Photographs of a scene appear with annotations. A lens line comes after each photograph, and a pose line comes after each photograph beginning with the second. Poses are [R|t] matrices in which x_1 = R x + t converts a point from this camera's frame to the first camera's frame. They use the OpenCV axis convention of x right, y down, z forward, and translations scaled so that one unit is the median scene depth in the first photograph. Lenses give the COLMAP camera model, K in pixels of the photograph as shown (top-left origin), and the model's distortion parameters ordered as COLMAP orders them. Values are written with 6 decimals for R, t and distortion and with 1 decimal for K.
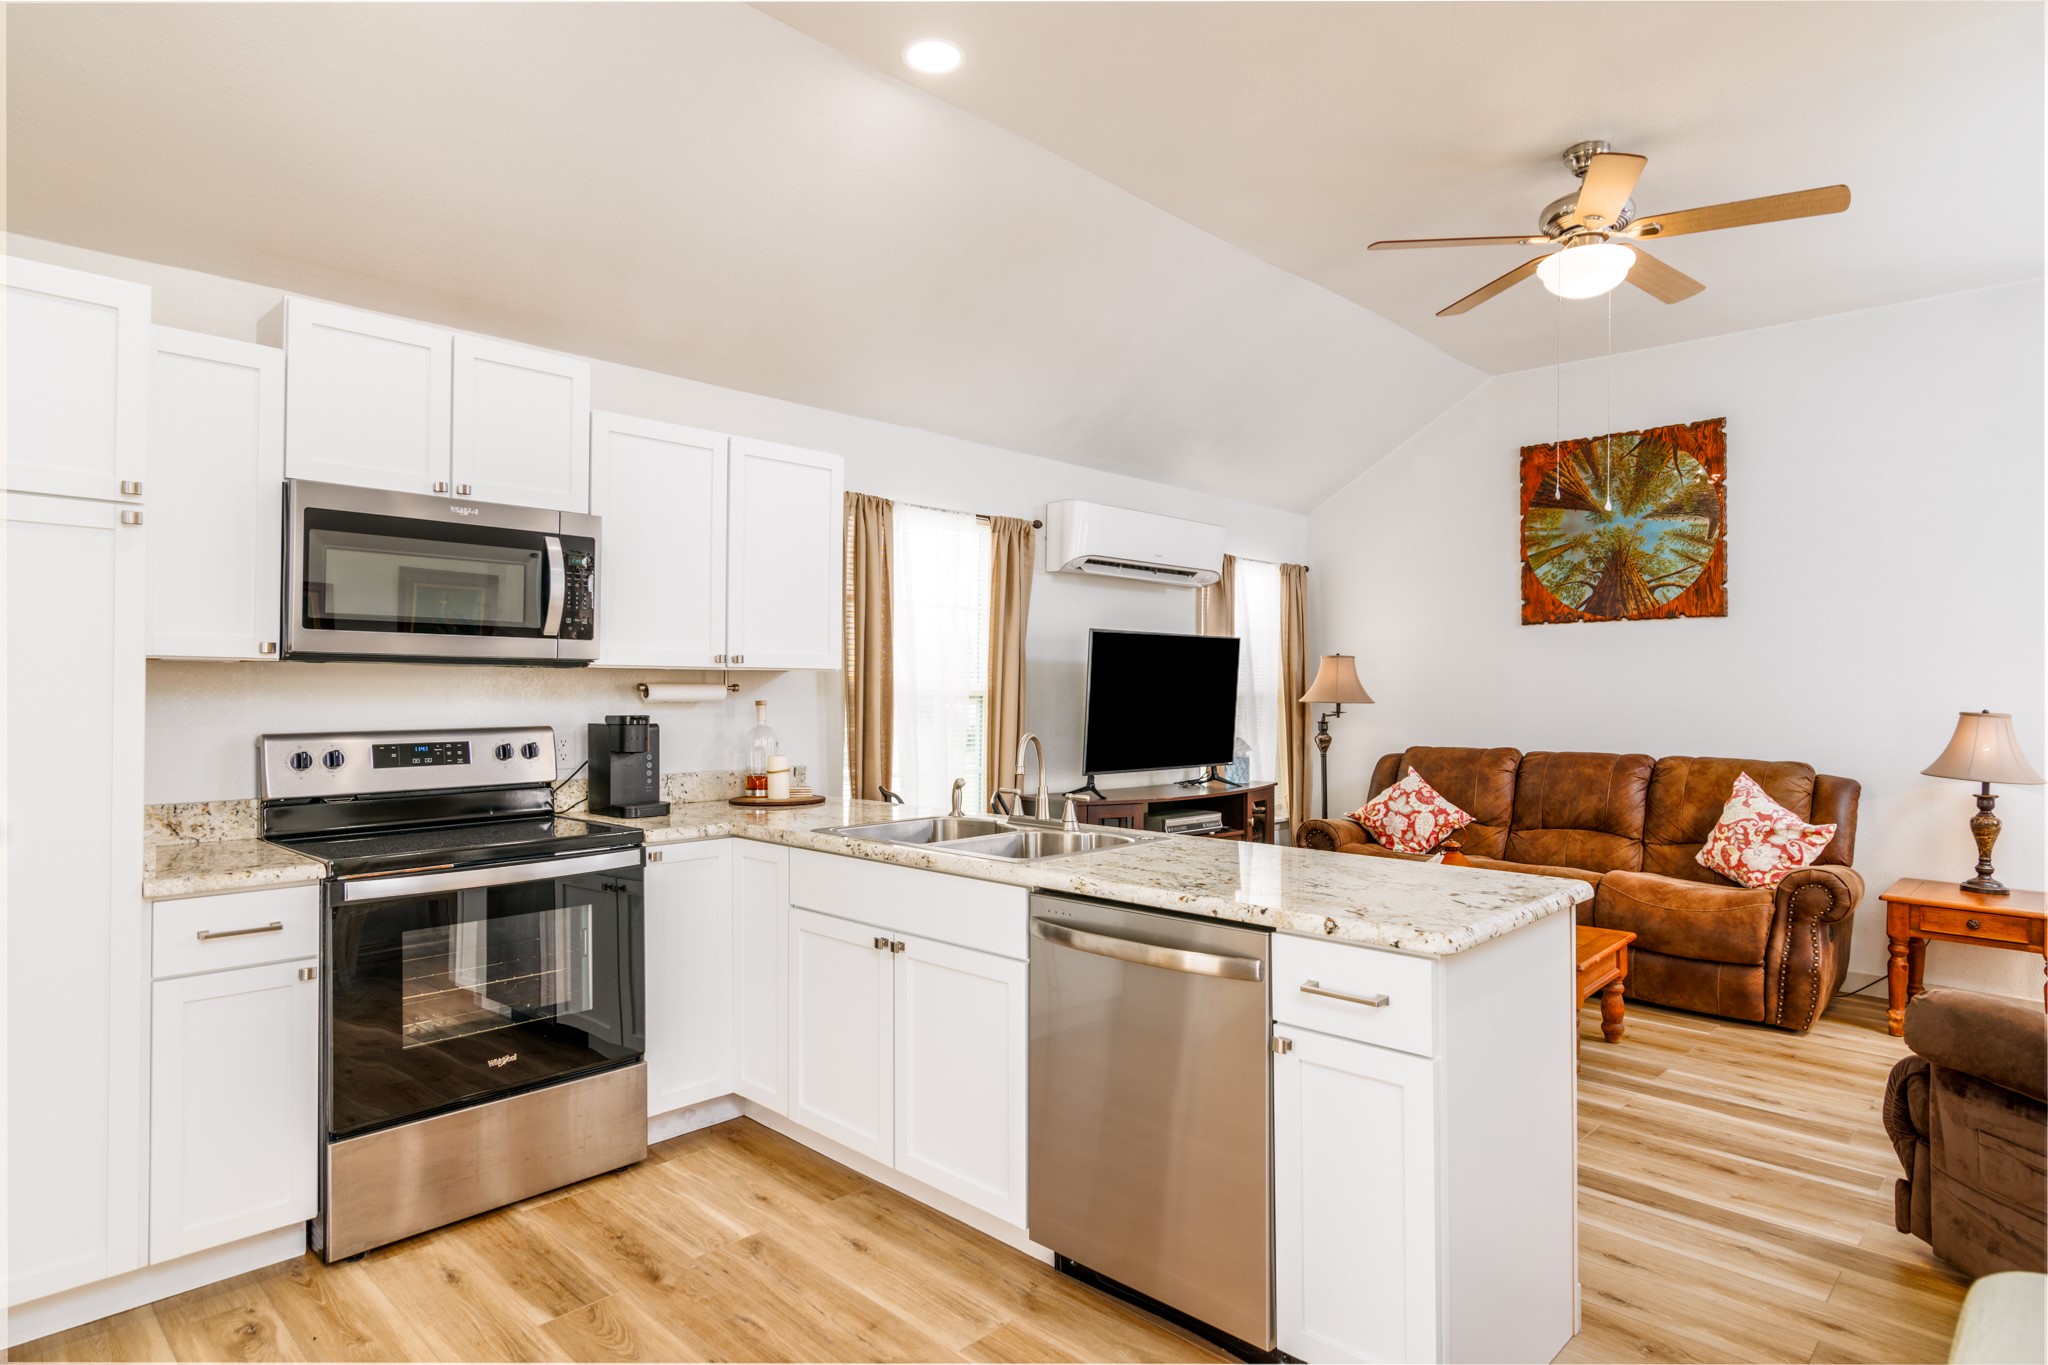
lens RADIAL K [[1134.9, 0, 1024.0], [0, 1134.9, 682.5], [0, 0, 1]] dist [-0.000839, 0.000204]
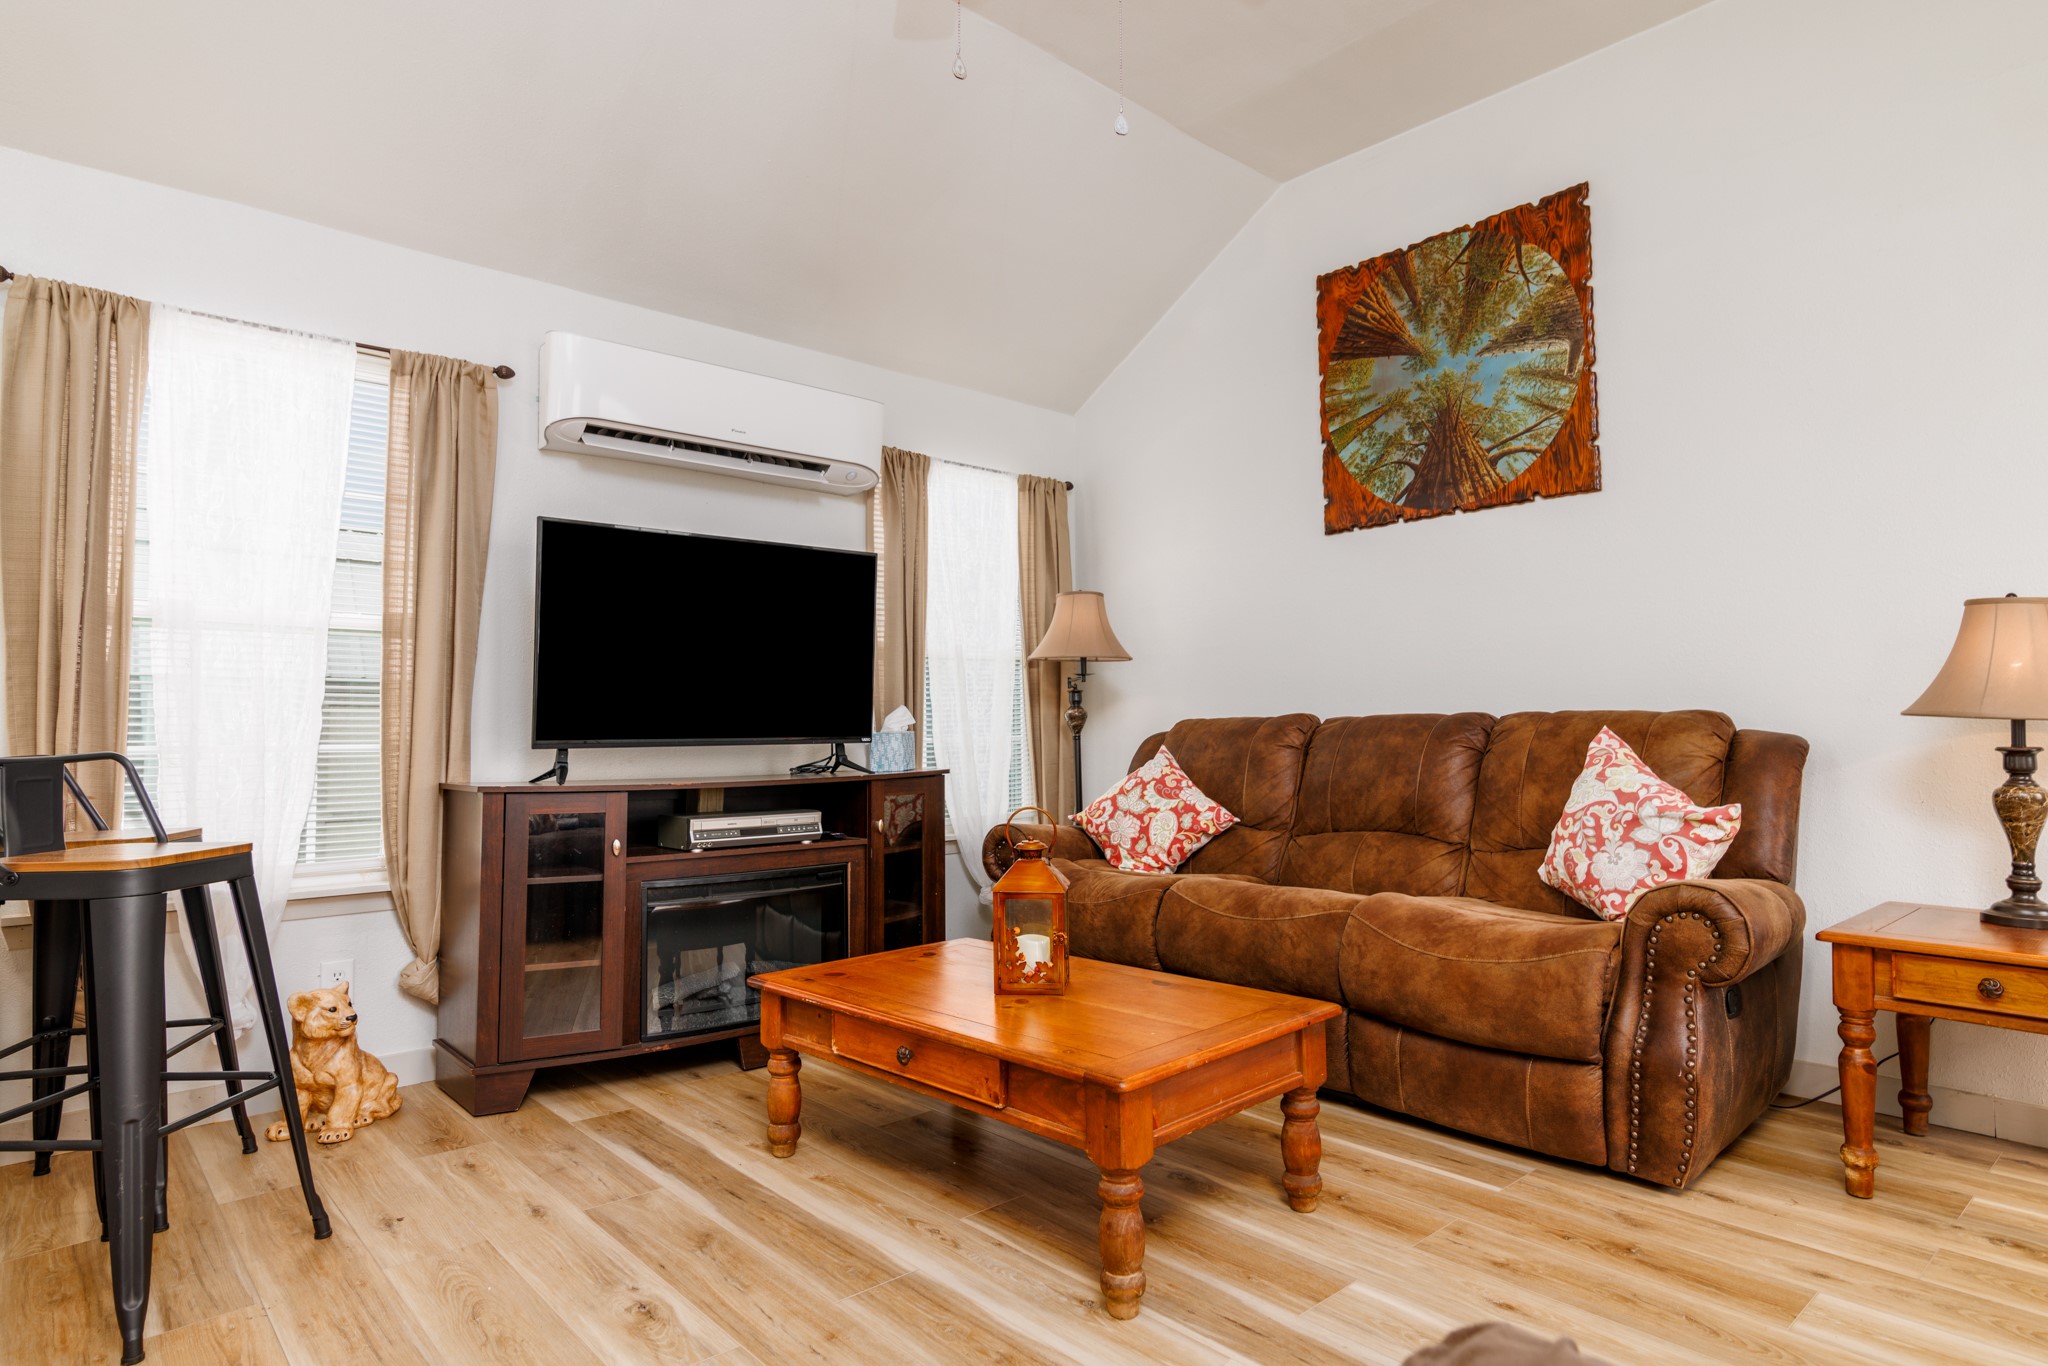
lens RADIAL K [[1134.9, 0, 1024.0], [0, 1134.9, 683.0], [0, 0, 1]] dist [-0.000839, 0.000204]
pose [[0.997757, -0.019207, -0.064132, 0.356234], [0.016886, 0.999190, -0.036528, 0.070804], [0.064782, 0.035363, 0.997273, 0.371566]]
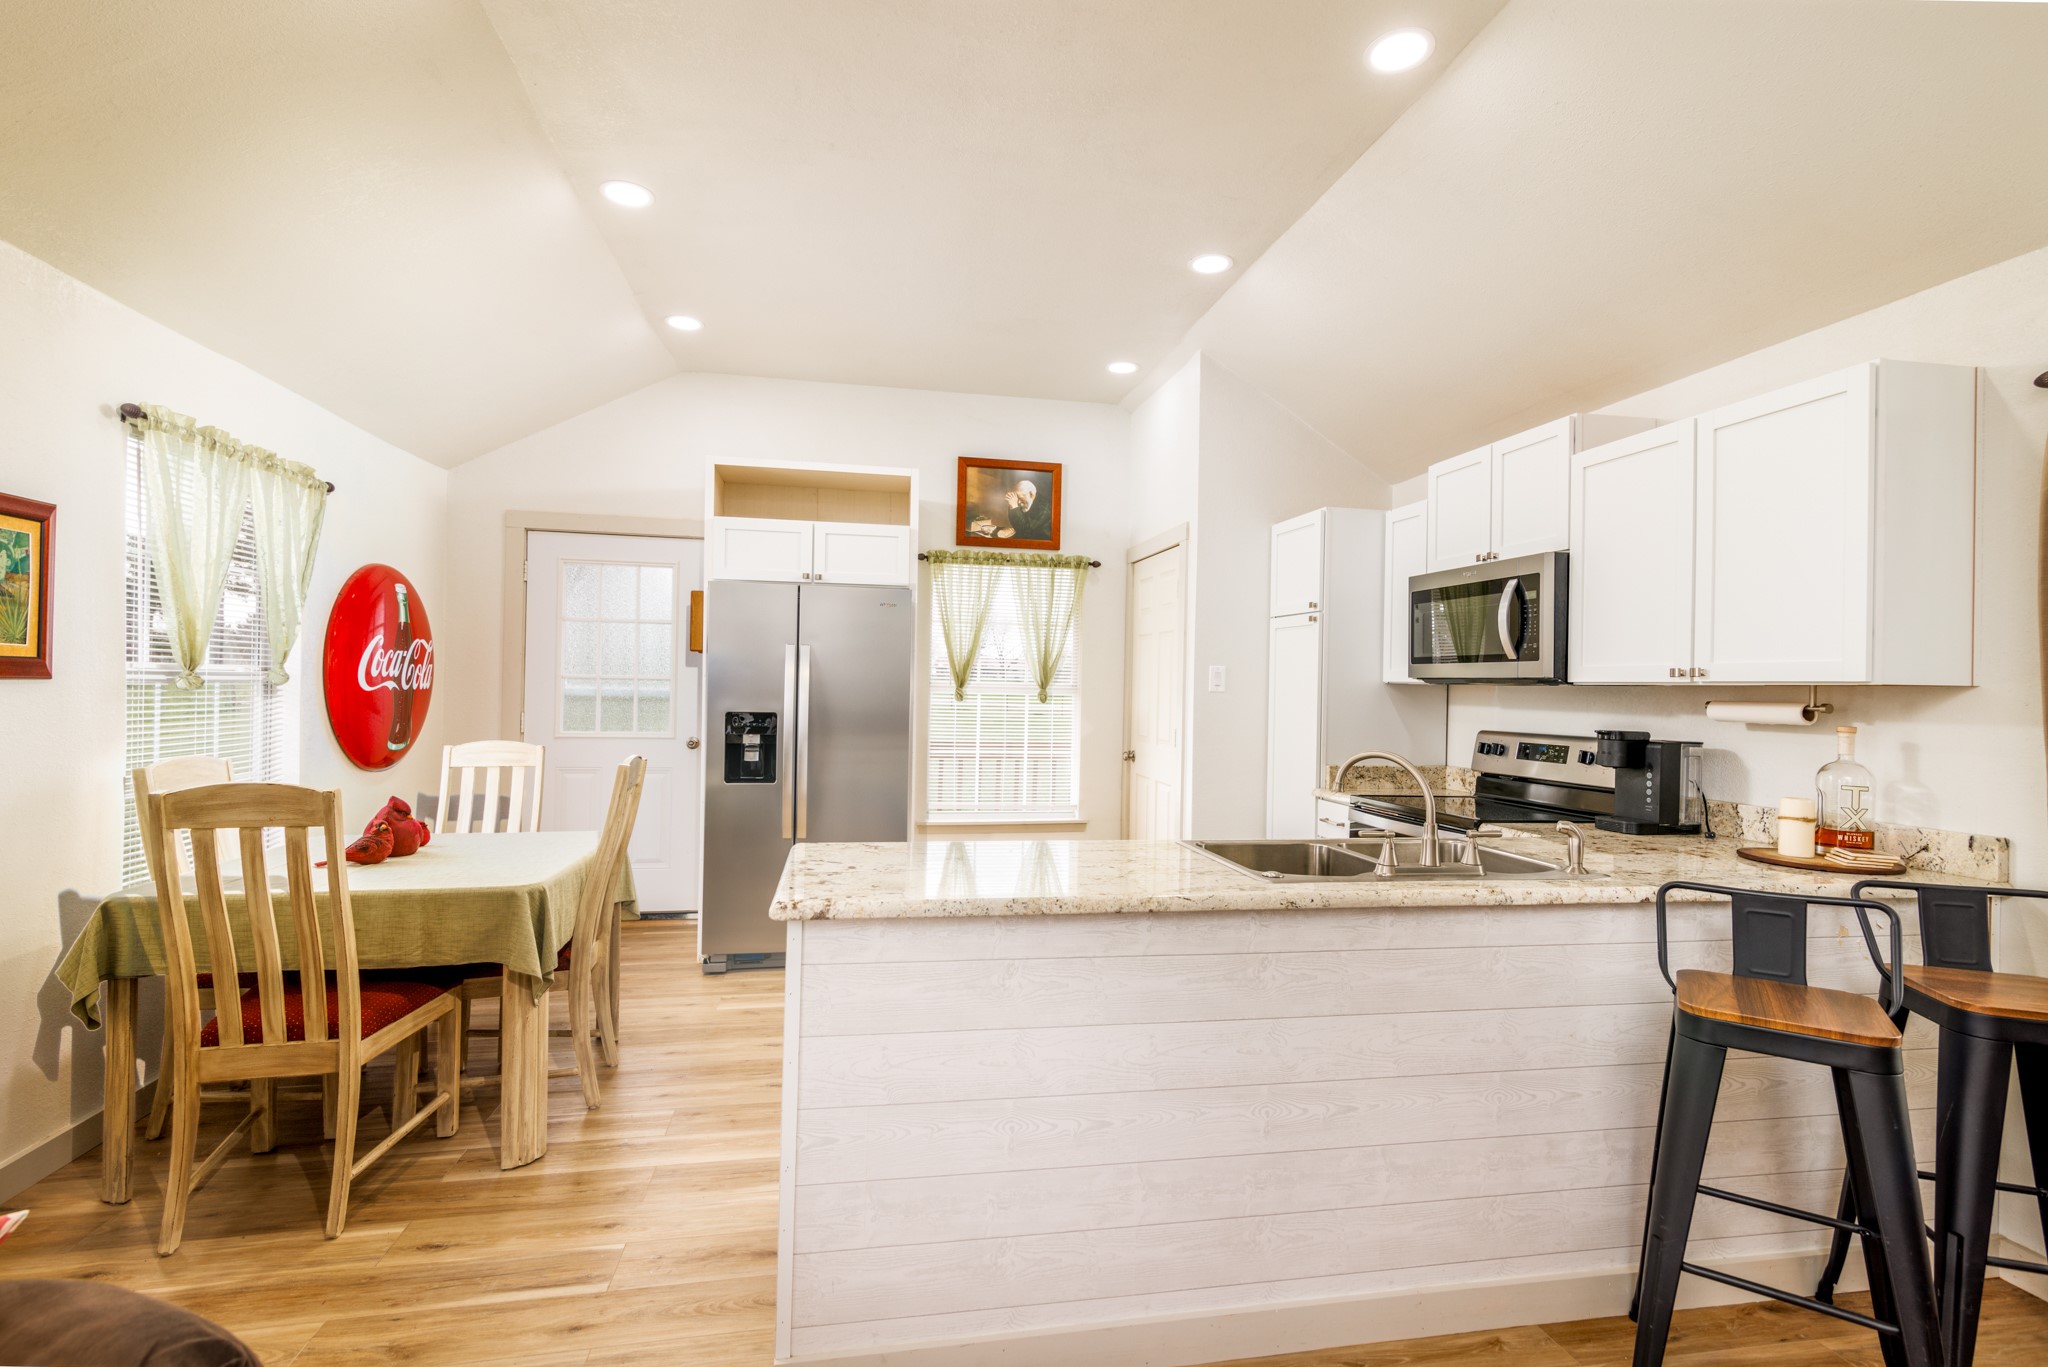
lens RADIAL K [[934.5, 0, 1024.0], [0, 934.5, 683.5], [0, 0, 1]] dist [0.001954, -0.000030]
pose [[-0.582927, -0.020121, -0.812275, 0.449525], [-0.020756, 0.999736, -0.009869, 0.004017], [0.812259, 0.011107, -0.583191, 0.727693]]
